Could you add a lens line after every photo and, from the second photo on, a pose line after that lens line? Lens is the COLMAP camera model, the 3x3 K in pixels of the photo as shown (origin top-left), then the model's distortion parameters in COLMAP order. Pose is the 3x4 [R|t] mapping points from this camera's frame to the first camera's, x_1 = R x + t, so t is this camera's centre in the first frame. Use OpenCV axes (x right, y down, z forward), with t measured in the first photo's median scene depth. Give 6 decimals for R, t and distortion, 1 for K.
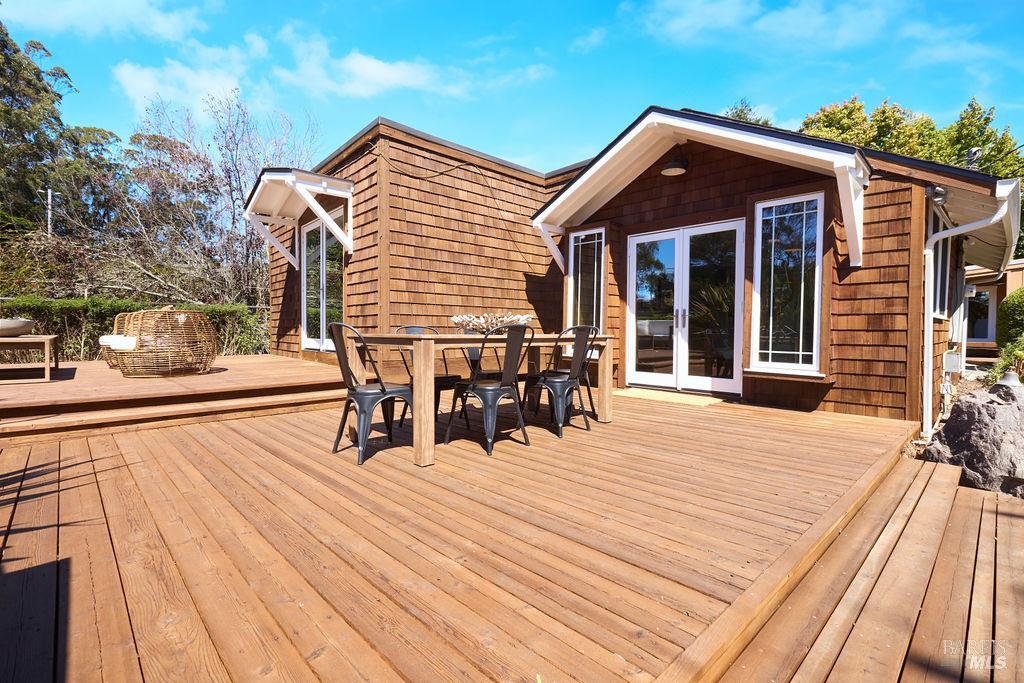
lens RADIAL K [[467.9, 0, 508.3], [0, 467.9, 336.3], [0, 0, 1]] dist [0.003266, -0.000092]
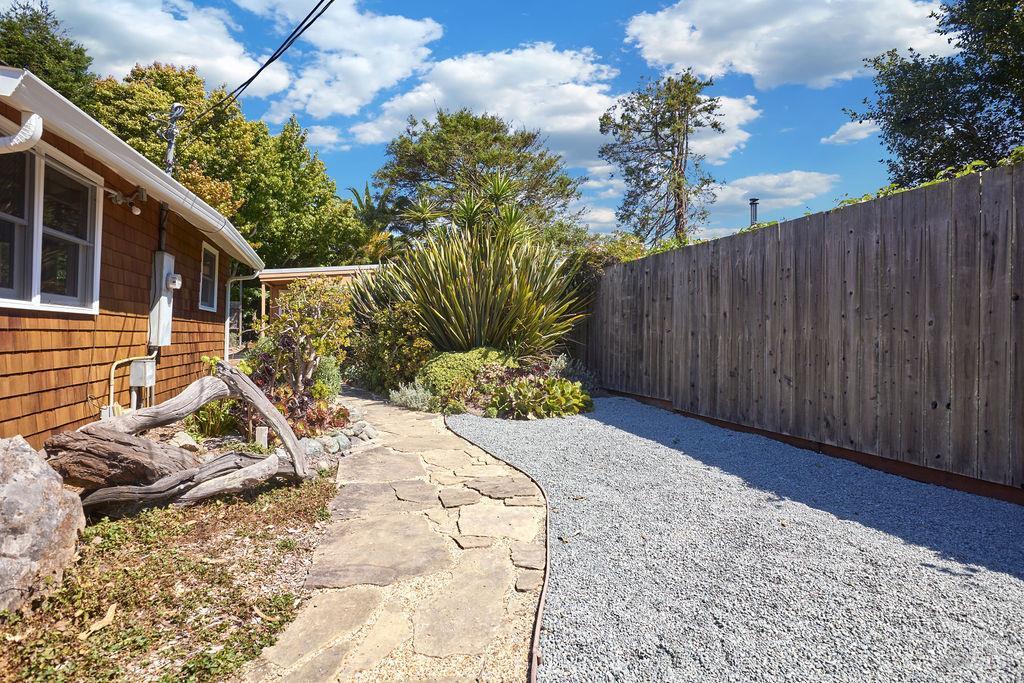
lens RADIAL K [[534.4, 0, 512.4], [0, 534.4, 340.8], [0, 0, 1]] dist [-0.034707, 0.010896]
pose [[0.443570, -0.004202, 0.896230, 0.451611], [0.001376, 0.999991, 0.004007, 0.003175], [-0.896239, -0.000545, 0.443572, 0.086217]]
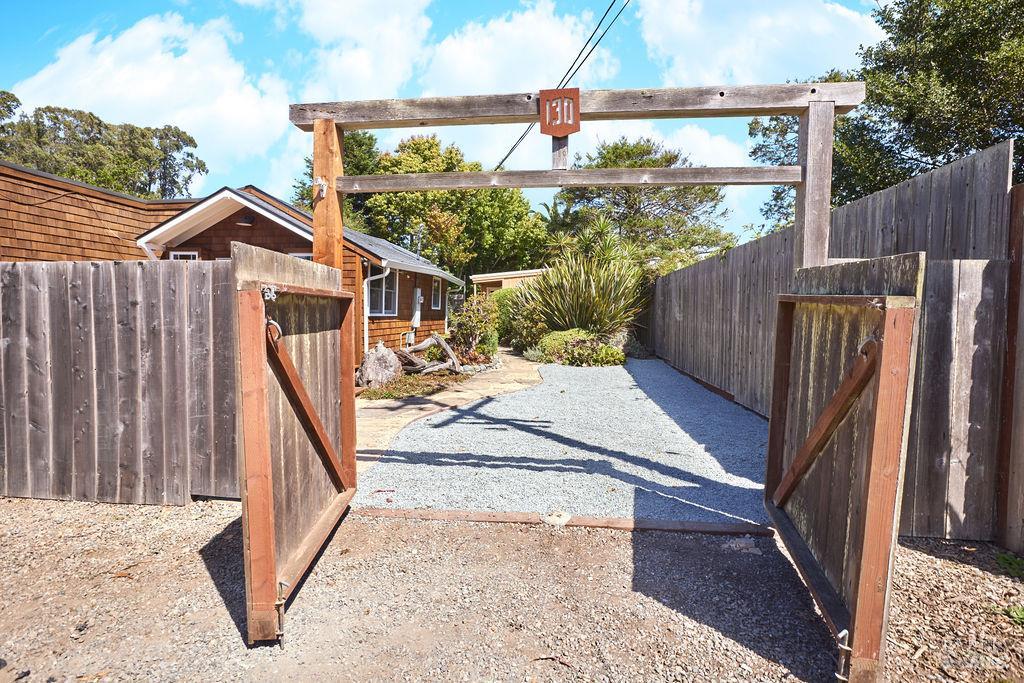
lens RADIAL K [[513.6, 0, 514.2], [0, 513.6, 335.8], [0, 0, 1]] dist [-0.030202, 0.011656]
pose [[0.758862, -0.025453, 0.650754, -0.082020], [0.003875, 0.999395, 0.034570, -0.021773], [-0.651240, -0.023712, 0.758501, -0.846544]]
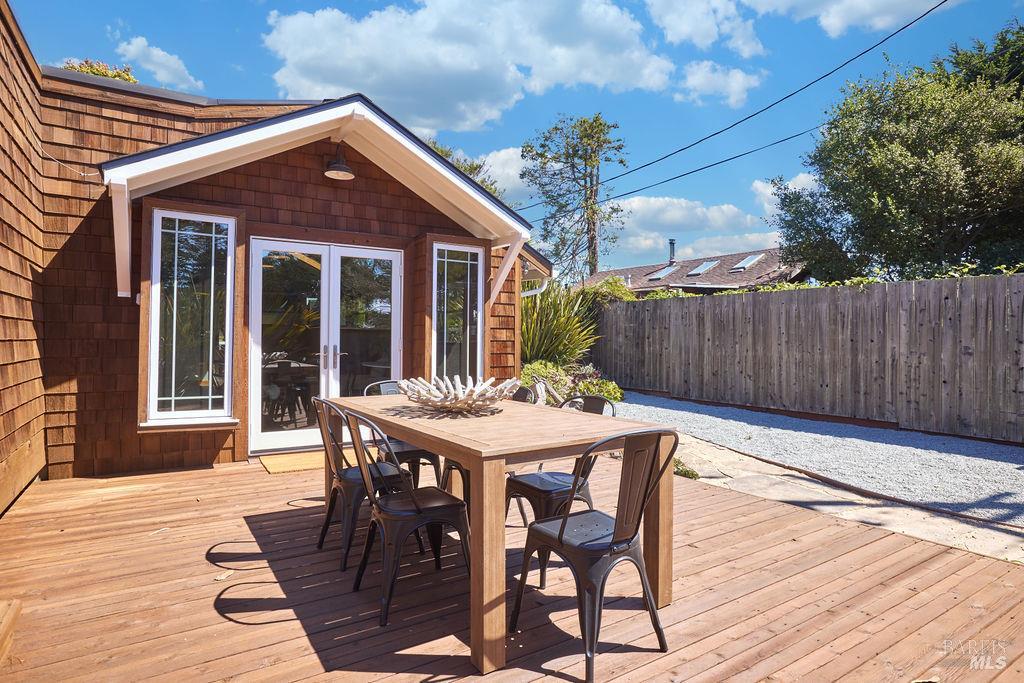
lens RADIAL K [[580.9, 0, 520.1], [0, 580.9, 341.4], [0, 0, 1]] dist [-0.036142, -0.000263]
pose [[0.185269, -0.005584, 0.982672, -0.517552], [0.008184, 0.999958, 0.004139, -0.054132], [-0.982654, 0.007275, 0.185307, 0.453468]]
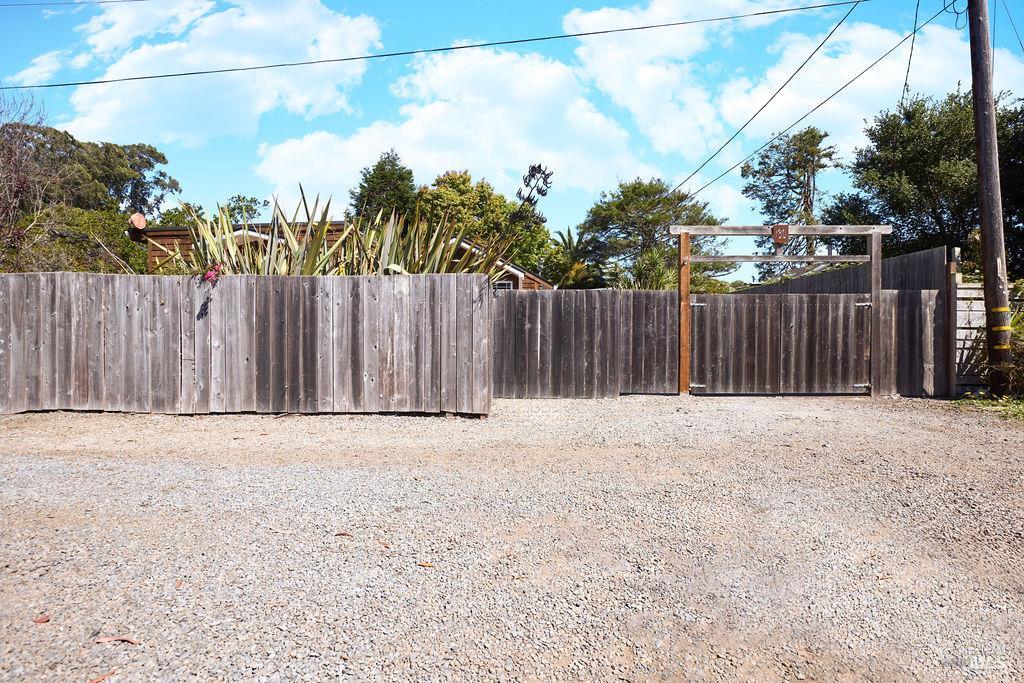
lens RADIAL K [[534.4, 0, 512.9], [0, 534.4, 338.9], [0, 0, 1]] dist [-0.034707, 0.010896]
pose [[0.709475, -0.006929, 0.704697, -1.187842], [0.011995, 0.999926, -0.002244, 0.040557], [-0.704629, 0.010045, 0.709505, -0.960408]]
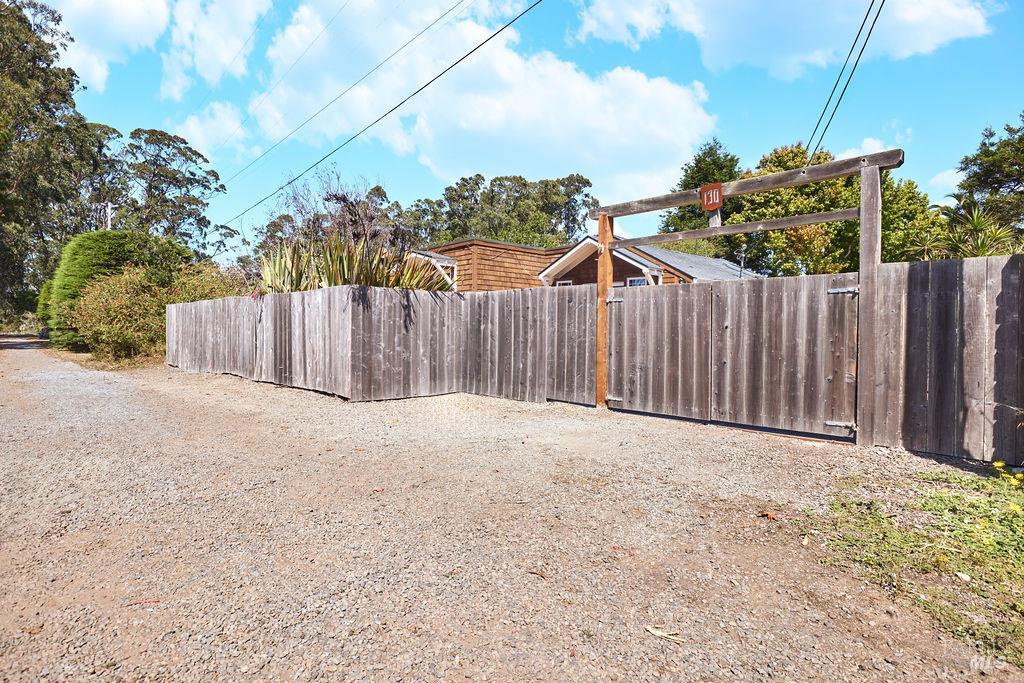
lens RADIAL K [[534.4, 0, 513.2], [0, 534.4, 335.6], [0, 0, 1]] dist [-0.034707, 0.010896]
pose [[0.999964, 0.006612, 0.005291, -0.077030], [-0.006586, 0.999966, -0.004921, 0.036934], [-0.005324, 0.004886, 0.999974, -1.466840]]
